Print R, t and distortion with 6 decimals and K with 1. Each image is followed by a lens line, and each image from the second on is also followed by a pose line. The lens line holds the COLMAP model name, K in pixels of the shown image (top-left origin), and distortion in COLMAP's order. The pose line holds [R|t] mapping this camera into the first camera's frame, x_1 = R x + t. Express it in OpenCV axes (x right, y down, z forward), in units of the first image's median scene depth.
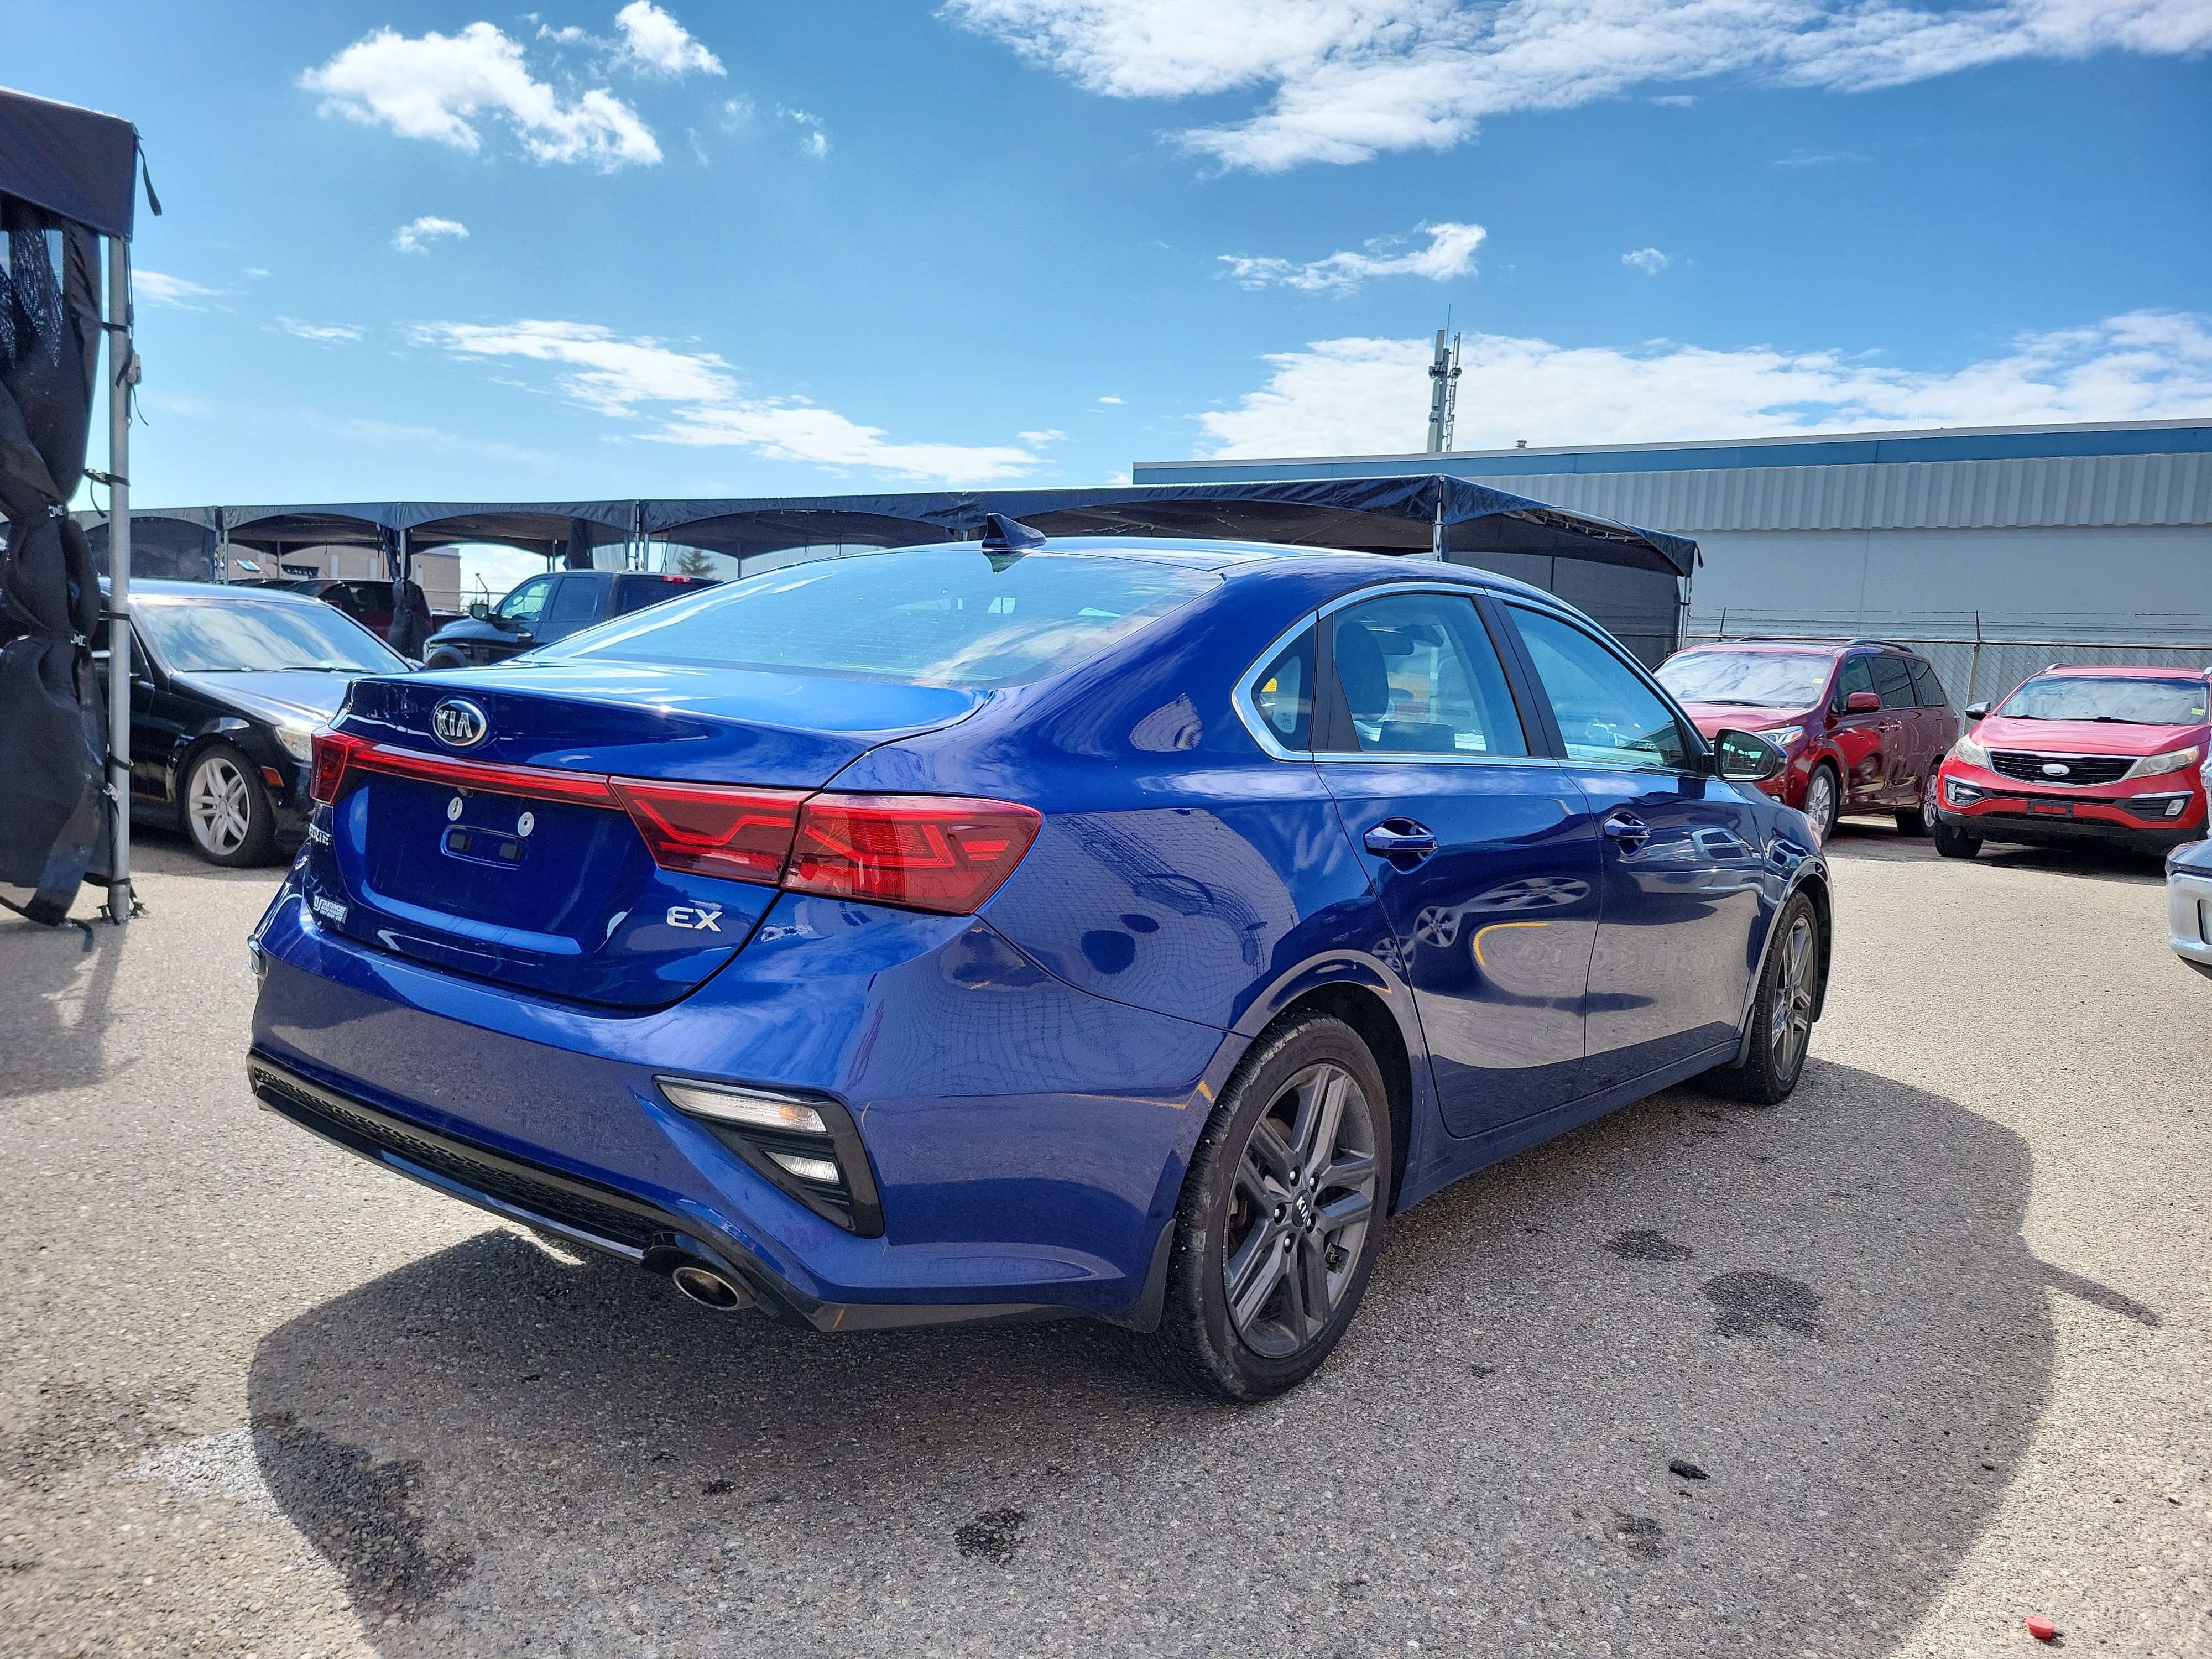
lens RADIAL K [[1708.6, 0, 1096.2], [0, 1708.6, 824.0], [0, 0, 1]] dist [0.001783, -0.009146]
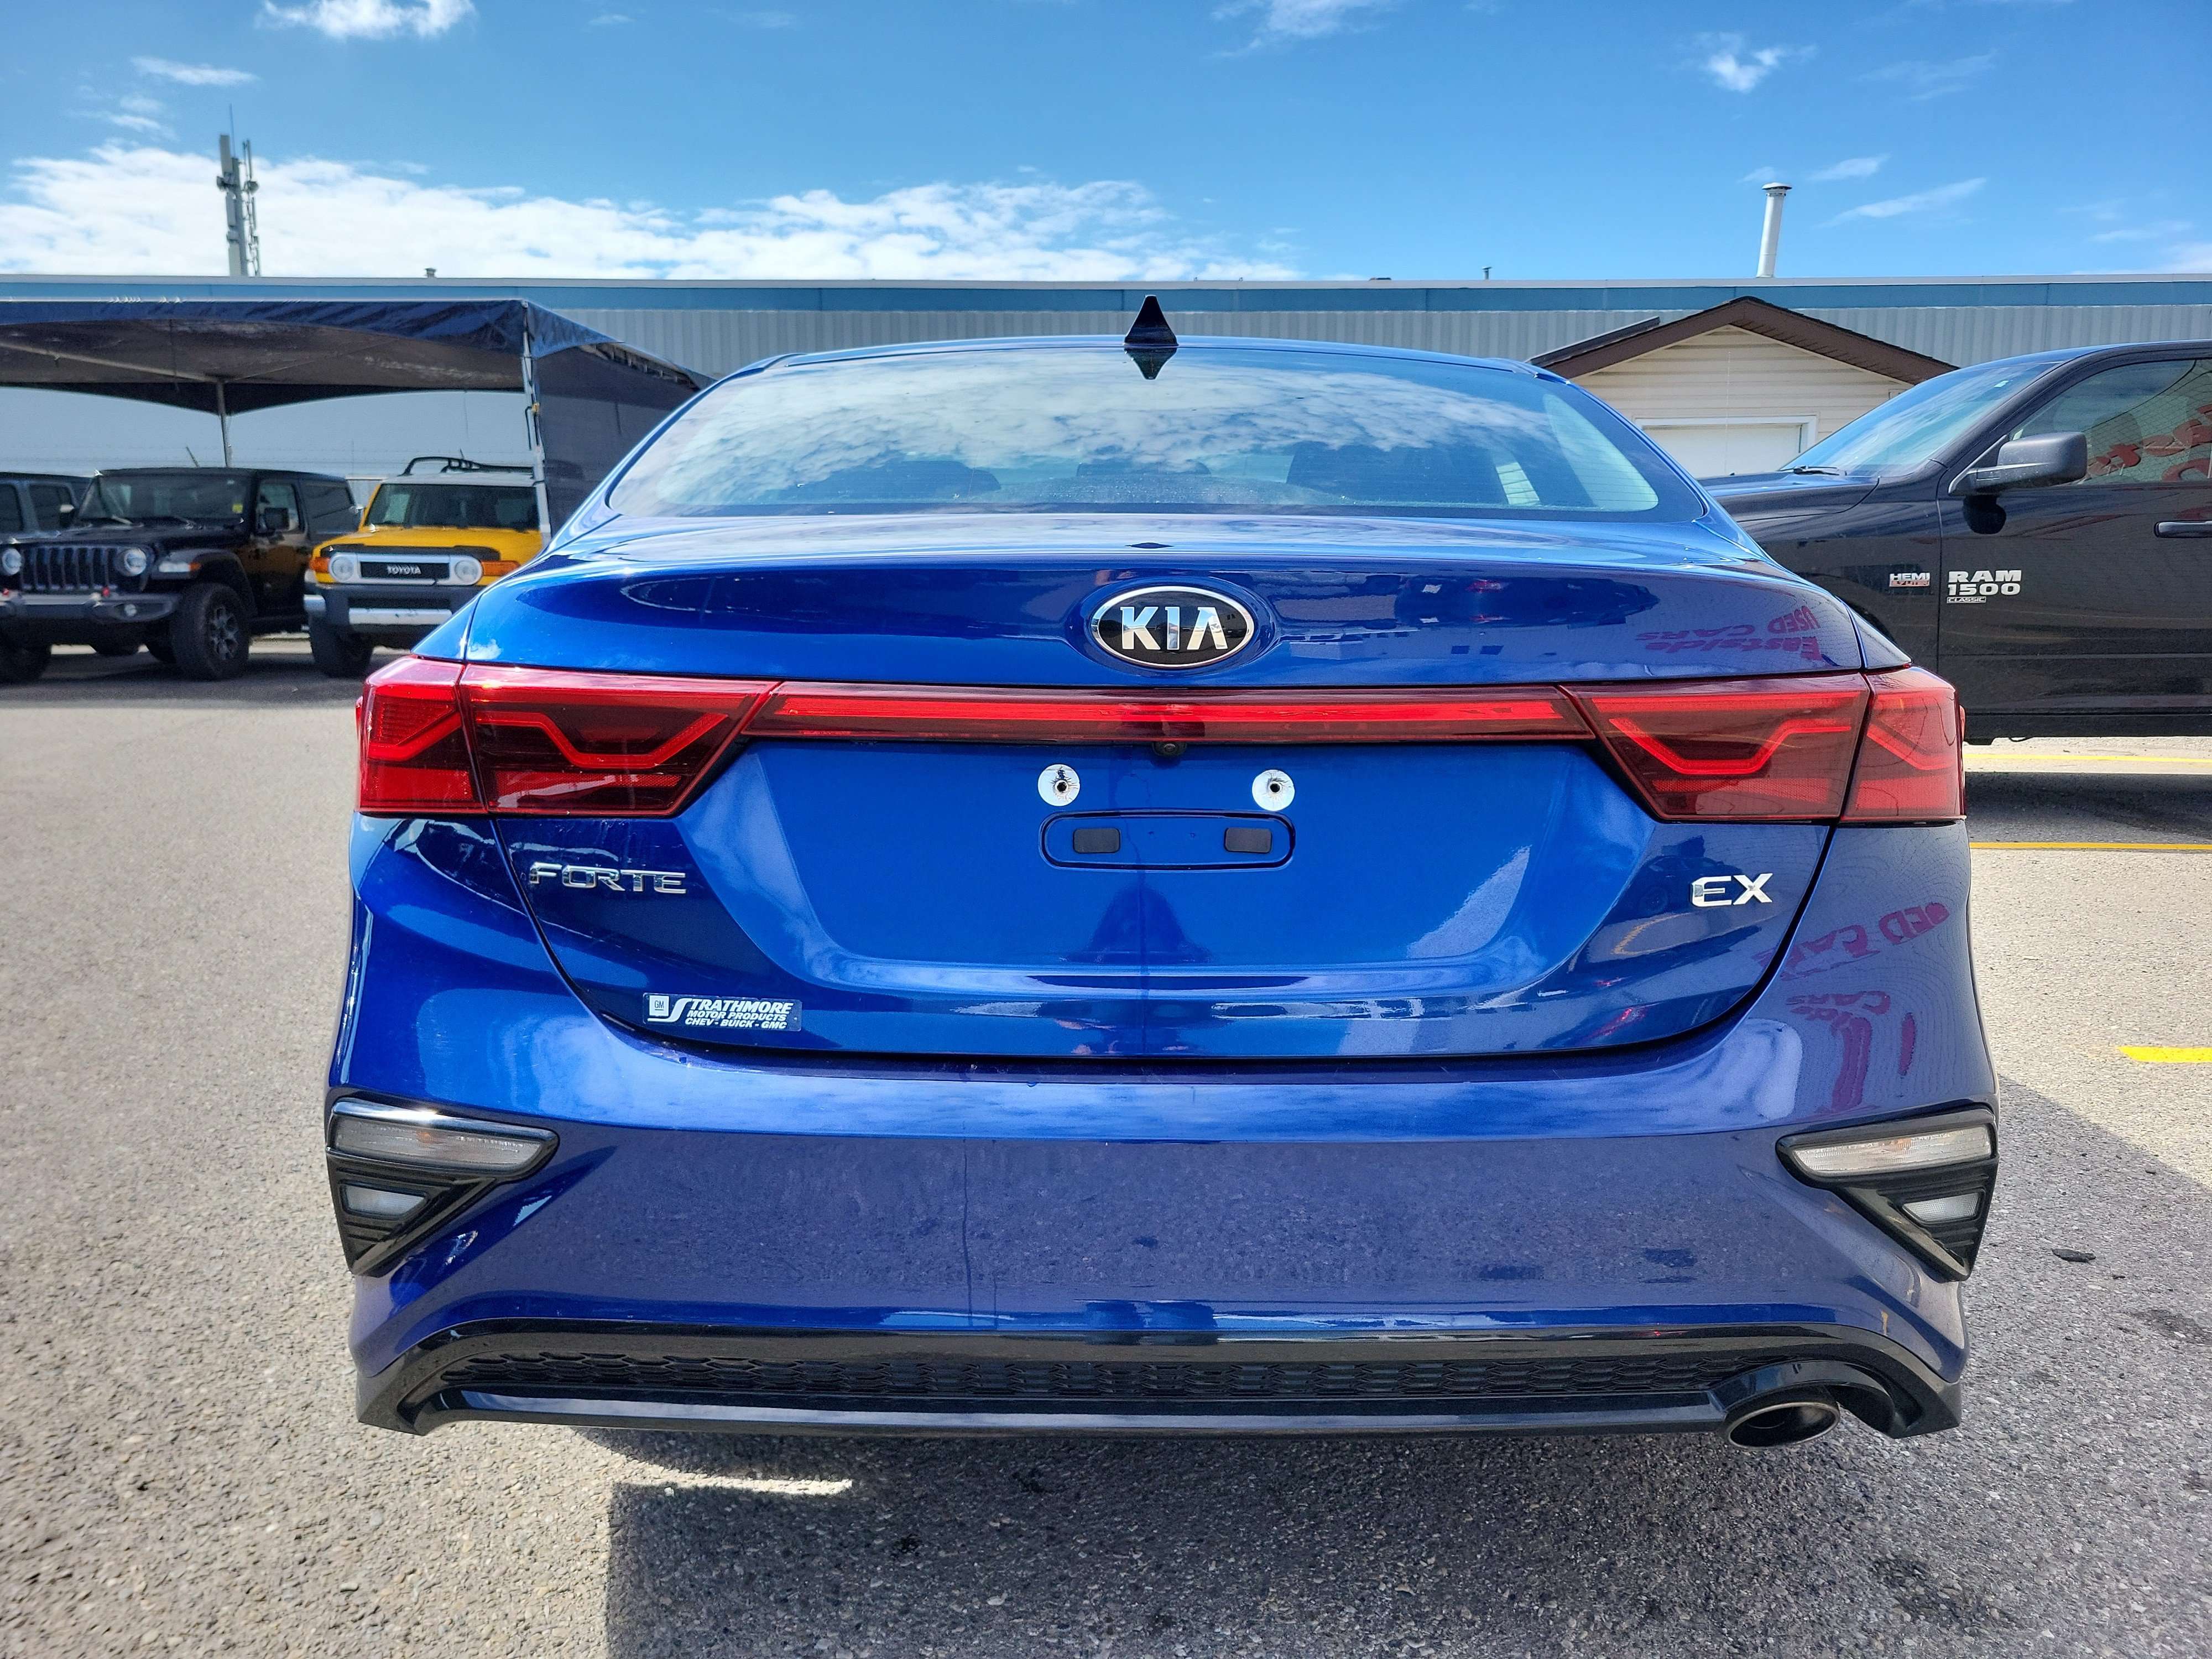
lens RADIAL K [[1693.0, 0, 1106.0], [0, 1693.0, 829.5], [0, 0, 1]] dist [0.032066, -0.006981]
pose [[0.777835, -0.150582, 0.610162, -0.140148], [0.095886, 0.987939, 0.121579, -0.011758], [-0.621110, -0.036063, 0.782893, 0.112464]]
